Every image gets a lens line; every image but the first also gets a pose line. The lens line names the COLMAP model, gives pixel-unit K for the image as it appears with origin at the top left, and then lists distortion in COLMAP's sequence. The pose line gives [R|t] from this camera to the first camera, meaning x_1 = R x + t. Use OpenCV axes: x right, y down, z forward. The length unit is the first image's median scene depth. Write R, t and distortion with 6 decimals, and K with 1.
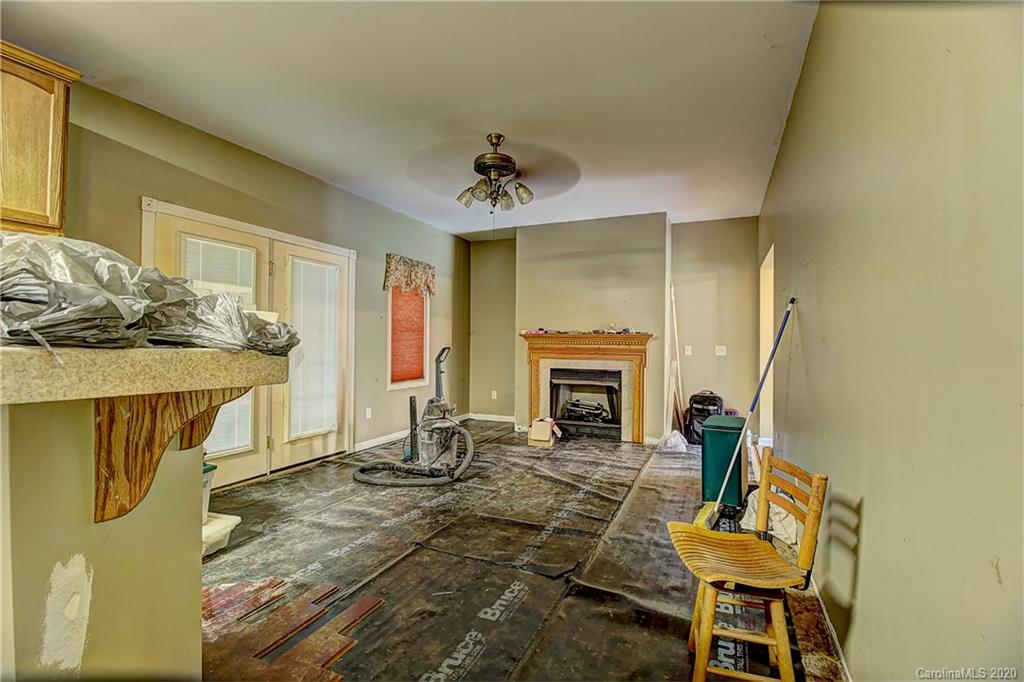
lens RADIAL K [[474.2, 0, 510.5], [0, 474.2, 337.5], [0, 0, 1]] dist [-0.001108, -0.011256]
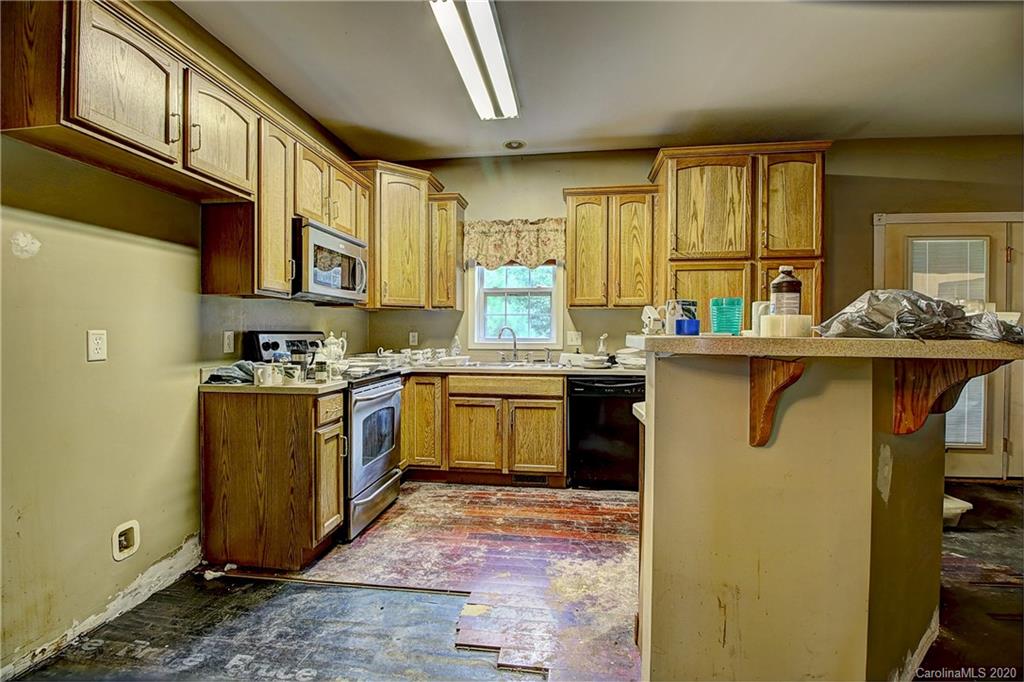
lens RADIAL K [[474.2, 0, 510.5], [0, 474.2, 337.5], [0, 0, 1]] dist [-0.001108, -0.011256]
pose [[0.282450, 0.004690, -0.959271, 0.153958], [0.009781, 0.999922, 0.007769, -0.005224], [0.959232, -0.011577, 0.282382, -0.318515]]
